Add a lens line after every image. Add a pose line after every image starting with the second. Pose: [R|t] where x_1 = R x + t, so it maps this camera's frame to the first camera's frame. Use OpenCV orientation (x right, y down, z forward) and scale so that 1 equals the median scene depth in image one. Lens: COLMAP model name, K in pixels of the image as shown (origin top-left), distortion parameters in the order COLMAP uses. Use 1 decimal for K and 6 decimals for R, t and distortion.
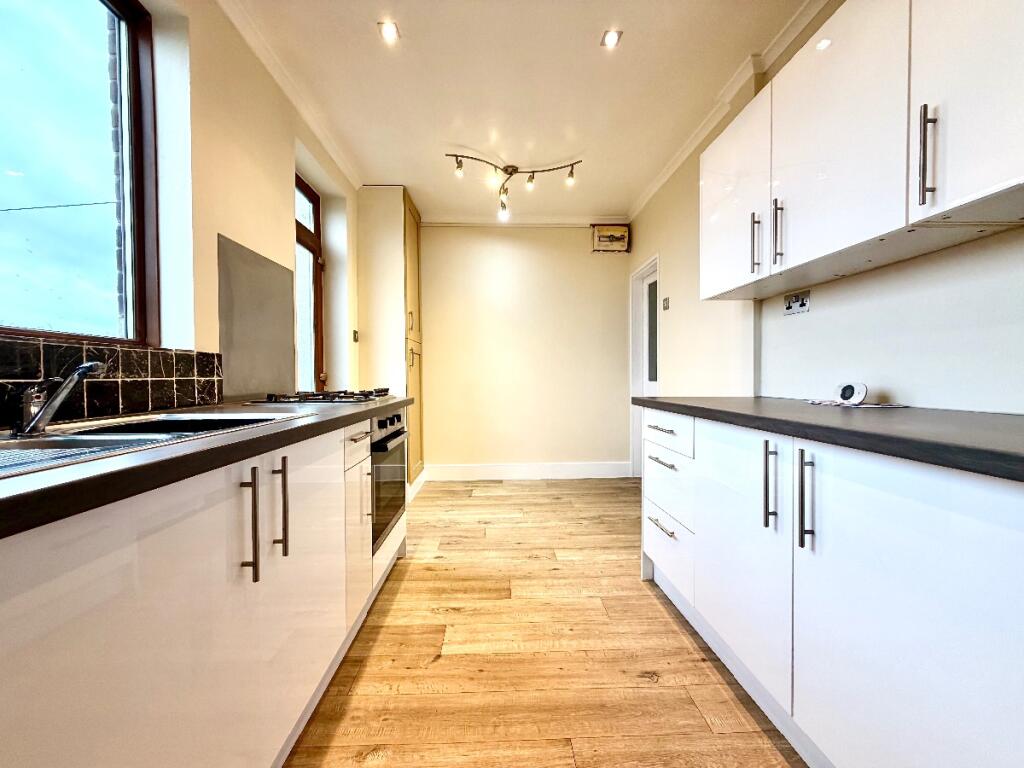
lens RADIAL K [[406.5, 0, 509.0], [0, 406.5, 383.3], [0, 0, 1]] dist [-0.001269, -0.000629]
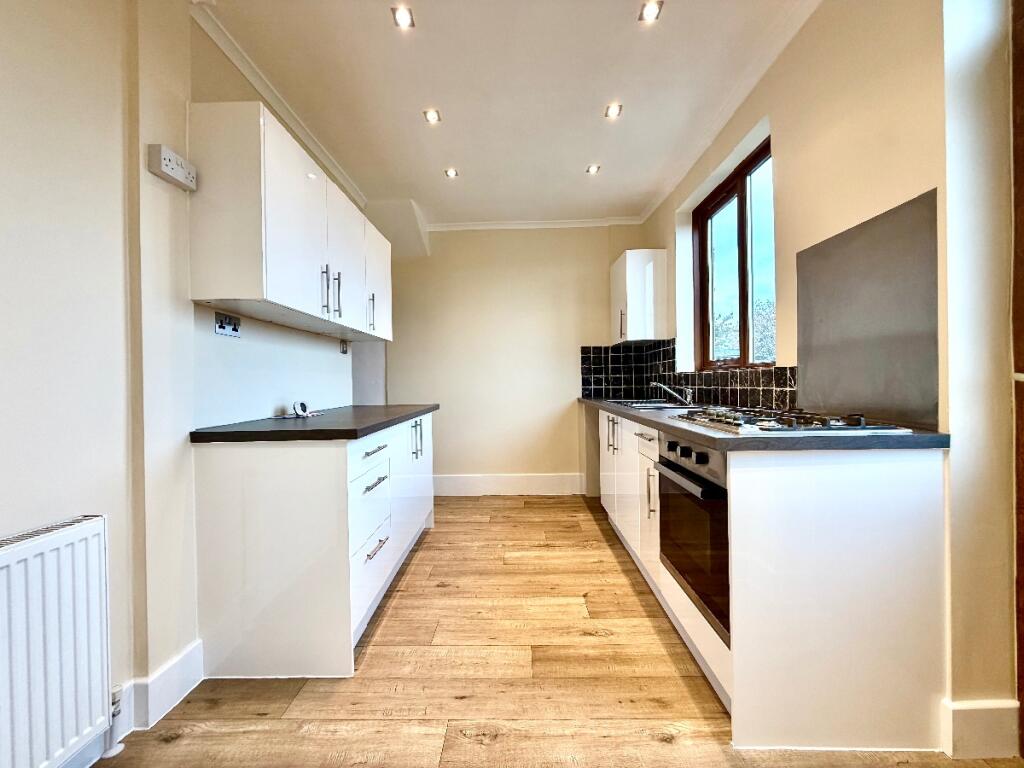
lens RADIAL K [[406.5, 0, 509.0], [0, 406.5, 383.3], [0, 0, 1]] dist [-0.001269, -0.000629]
pose [[-0.998133, 0.023407, 0.056422, -0.012007], [0.024695, 0.999448, 0.022242, -0.071345], [-0.055871, 0.023594, -0.998159, 2.148218]]
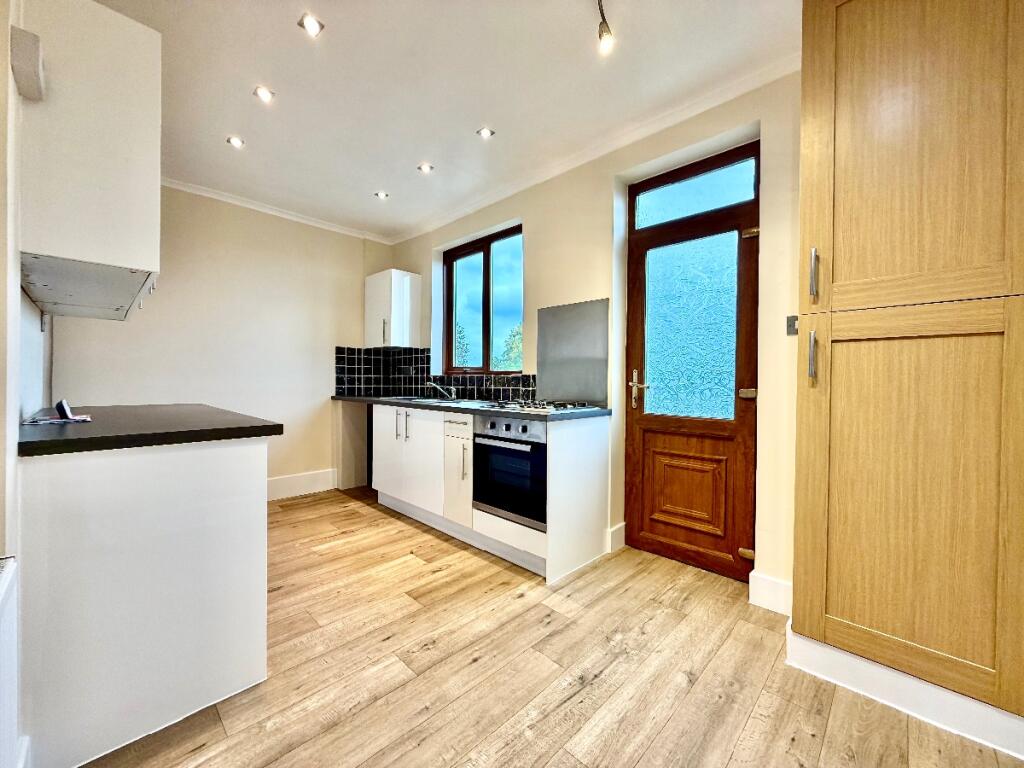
lens RADIAL K [[406.5, 0, 509.0], [0, 406.5, 383.3], [0, 0, 1]] dist [-0.001269, -0.000629]
pose [[-0.722284, 0.003961, -0.691585, 0.643034], [-0.017767, 0.999547, 0.024280, -0.079226], [0.691368, 0.029825, -0.721887, 2.264039]]
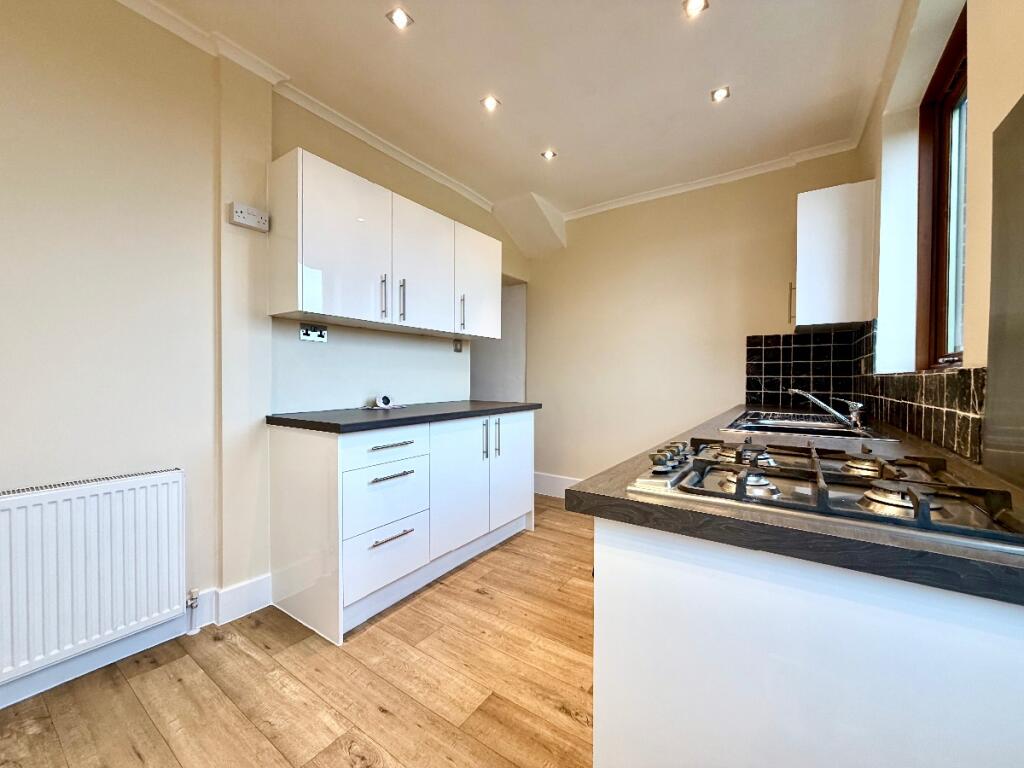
lens RADIAL K [[406.5, 0, 509.0], [0, 406.5, 383.3], [0, 0, 1]] dist [-0.001269, -0.000629]
pose [[-0.798718, -0.004317, 0.601689, -0.543572], [0.013227, 0.999607, 0.024729, -0.075561], [-0.601560, 0.027710, -0.798347, 1.804846]]
